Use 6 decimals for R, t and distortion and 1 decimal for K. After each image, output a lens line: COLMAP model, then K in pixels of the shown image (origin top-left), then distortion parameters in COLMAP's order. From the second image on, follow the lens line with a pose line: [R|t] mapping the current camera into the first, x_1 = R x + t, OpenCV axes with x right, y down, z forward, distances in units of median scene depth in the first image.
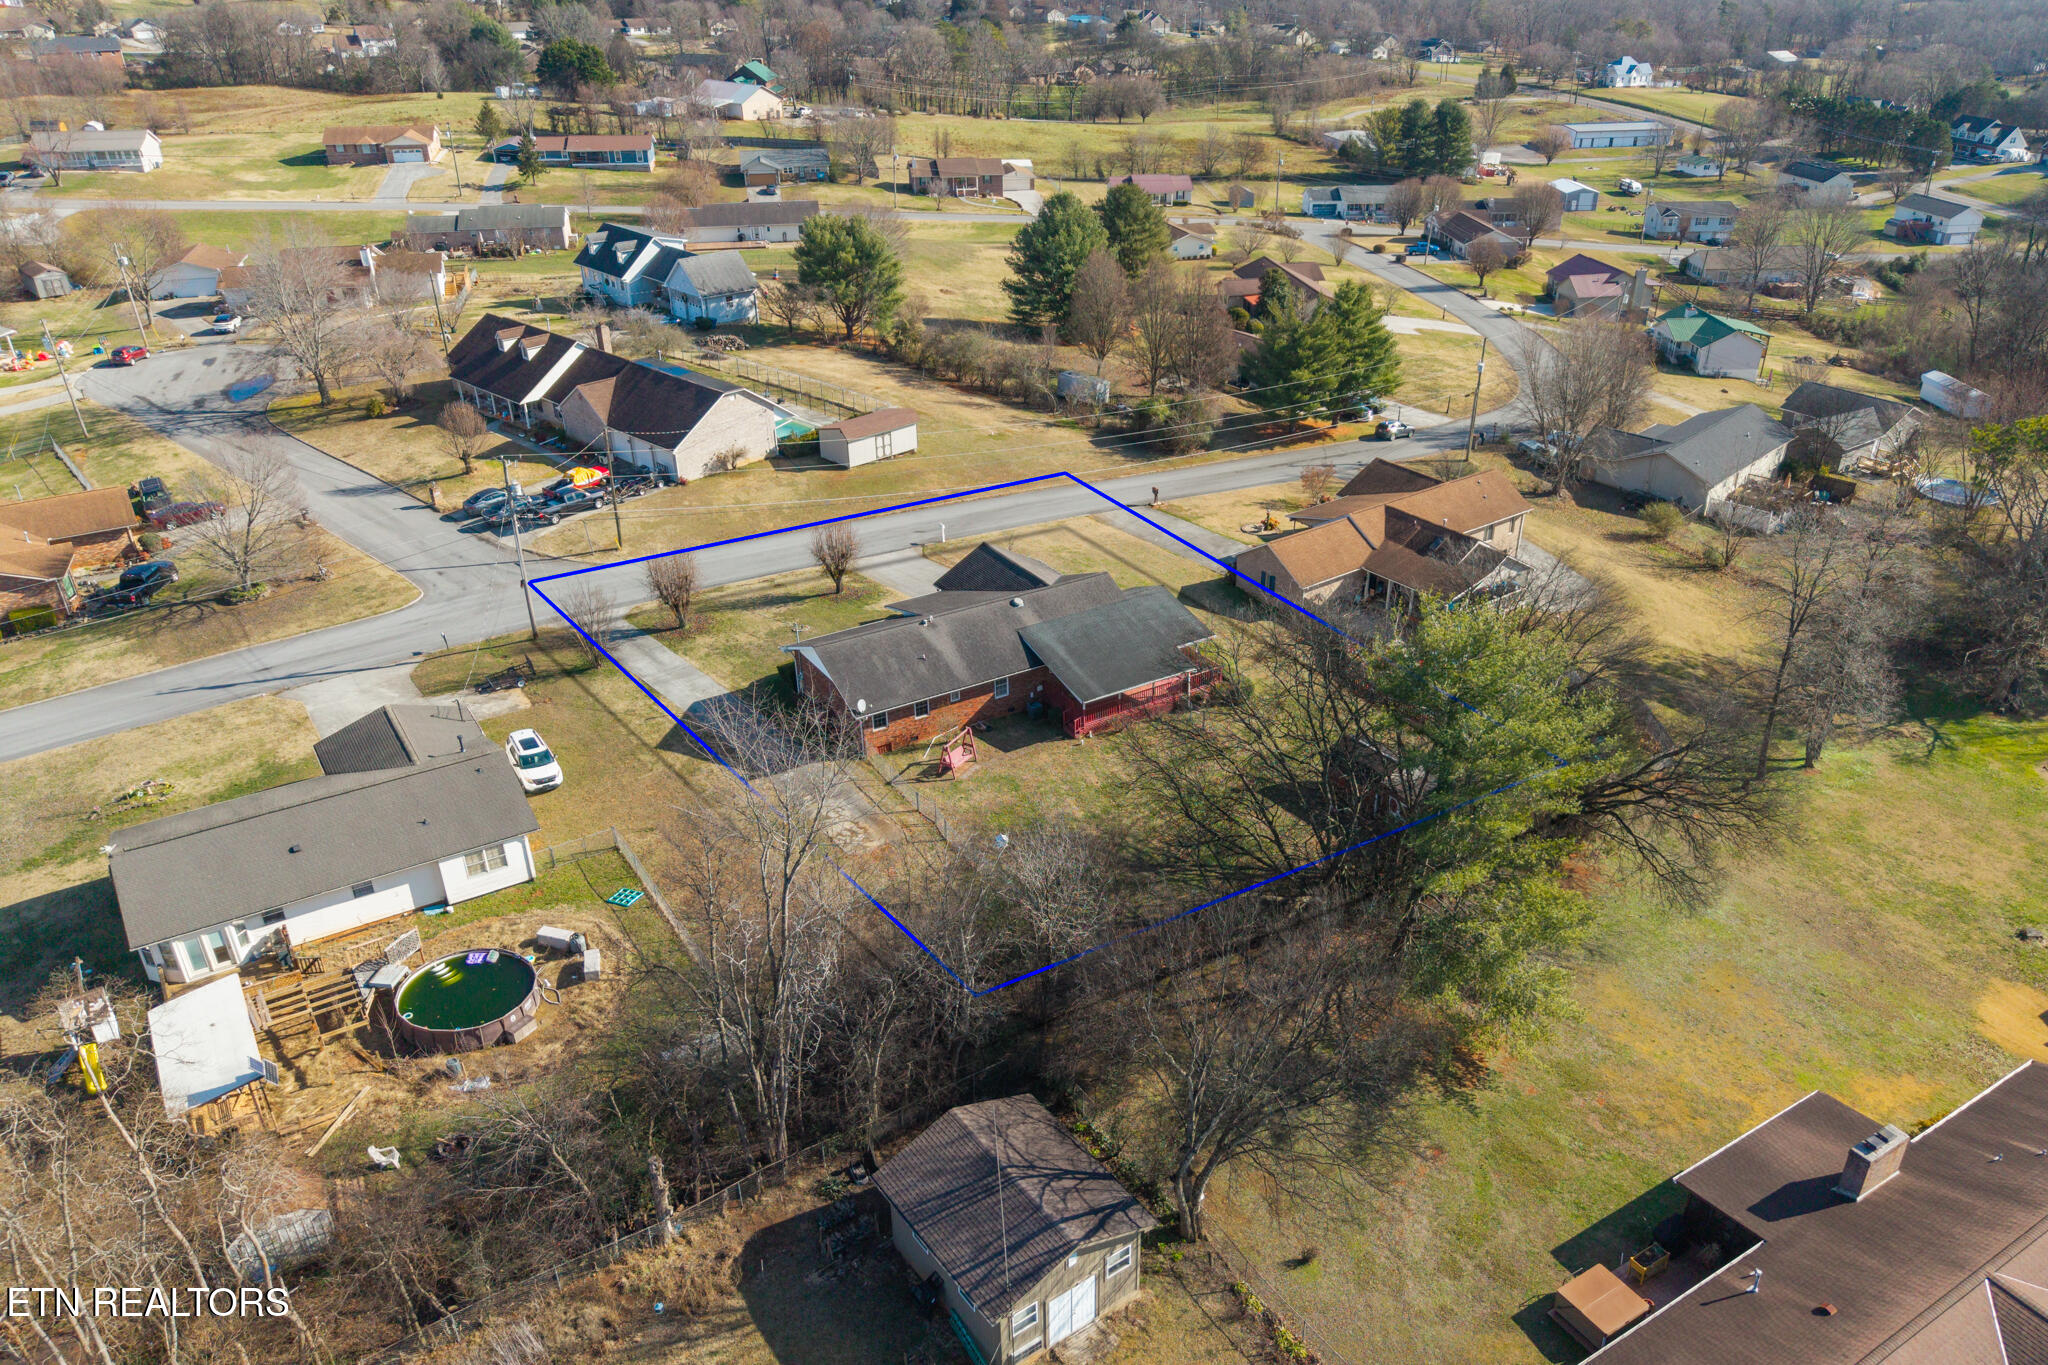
lens RADIAL K [[1507.9, 0, 1115.0], [0, 1507.9, 682.5], [0, 0, 1]] dist [0.006094, -0.000790]
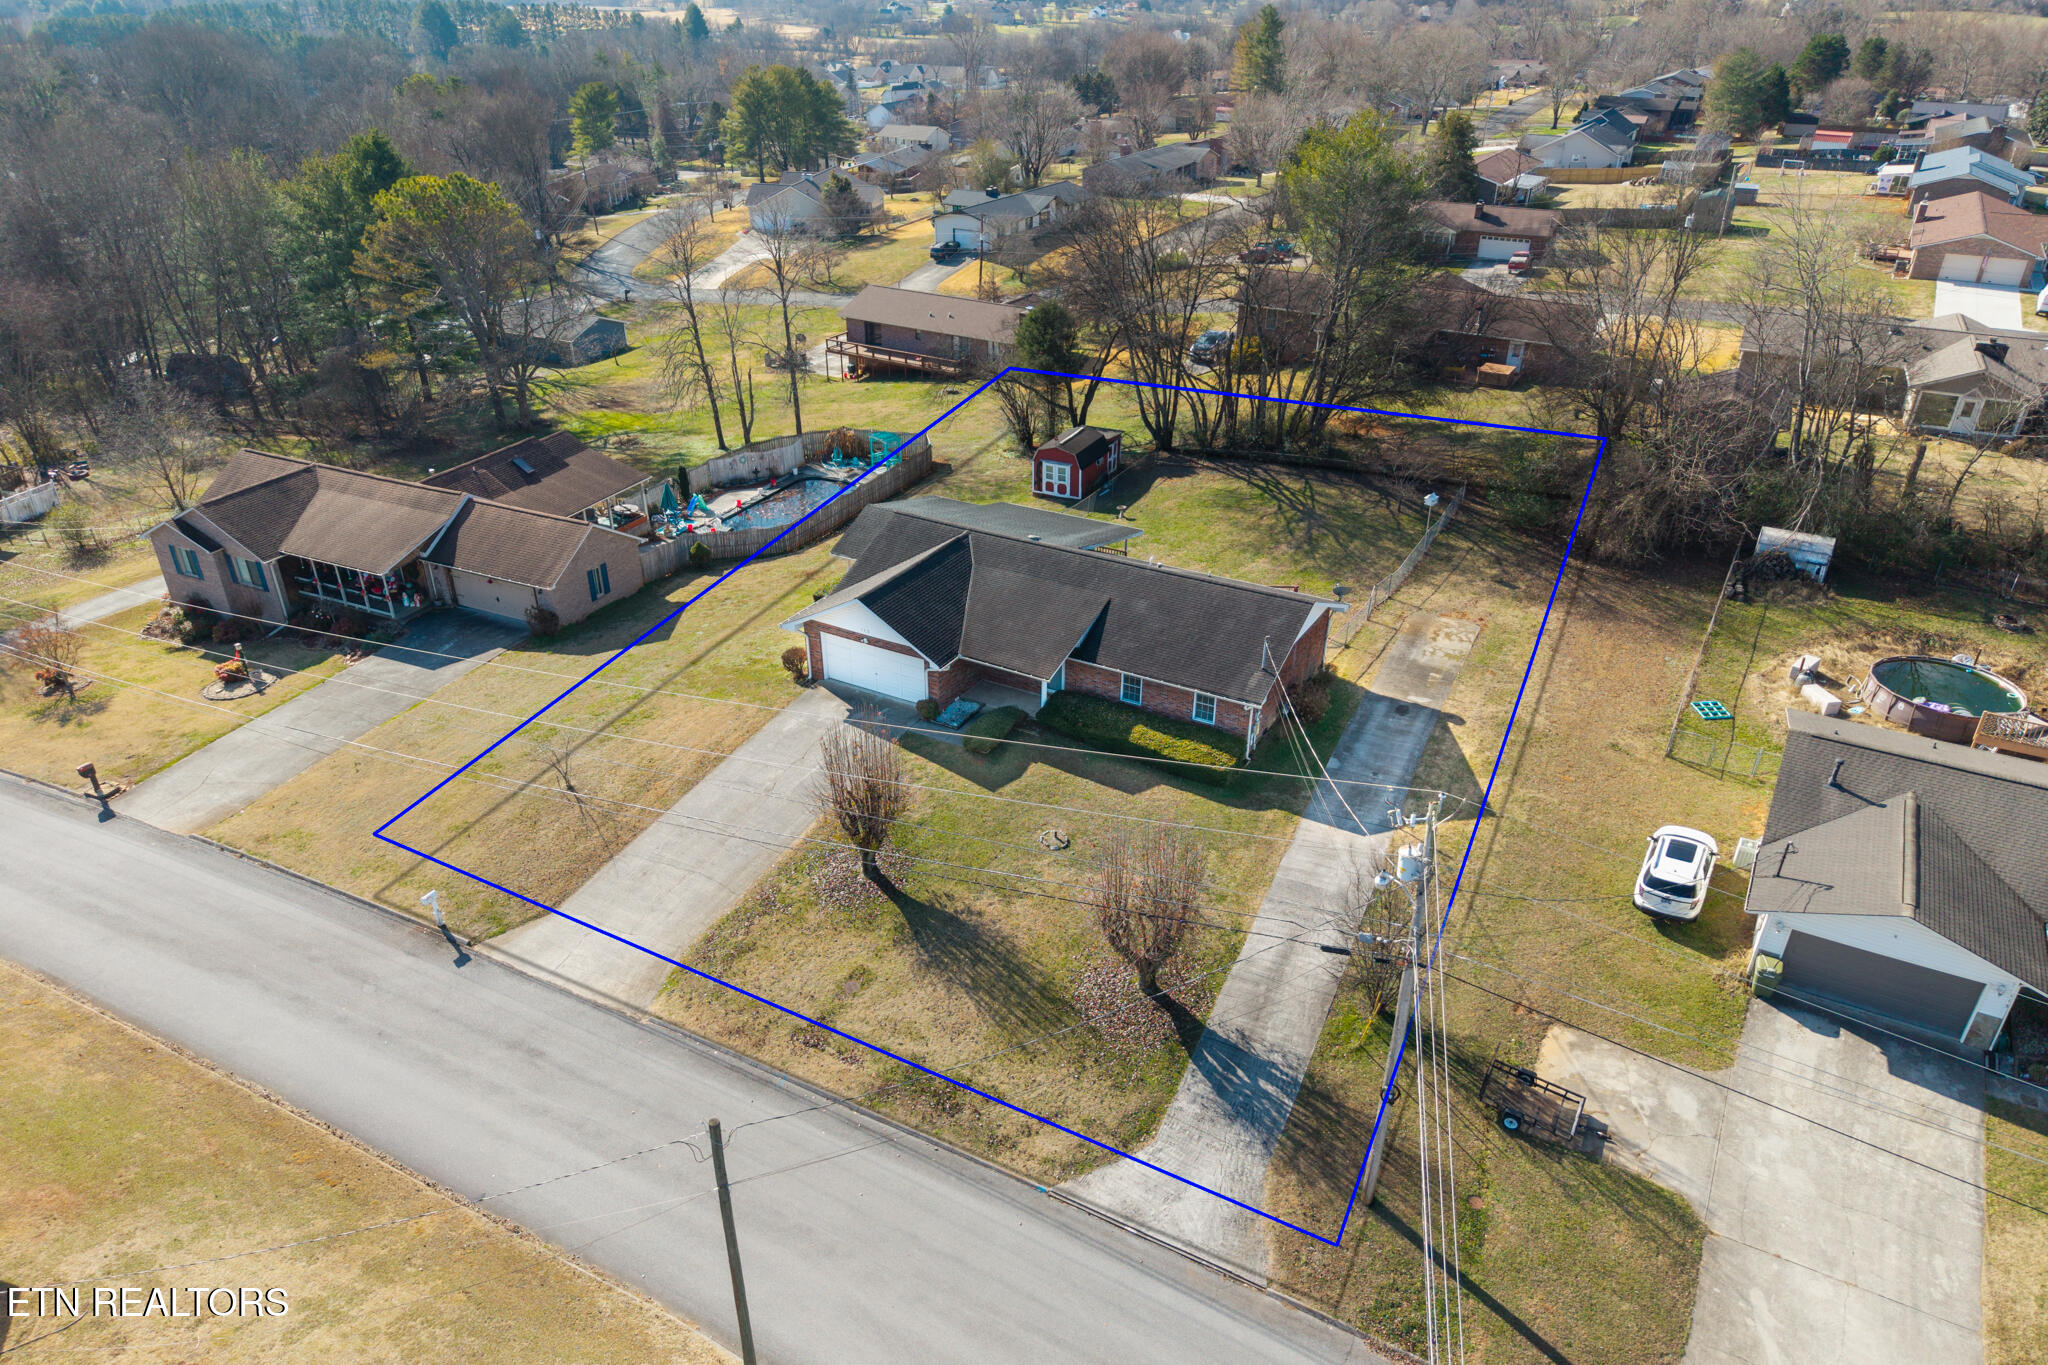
lens RADIAL K [[1386.6, 0, 1024.0], [0, 1386.6, 682.5], [0, 0, 1]] dist [0.008854, -0.000581]
pose [[-0.432789, -0.431688, 0.791416, -0.463359], [0.418531, 0.681331, 0.600516, -0.306805], [-0.798452, 0.591129, -0.114198, 0.832385]]
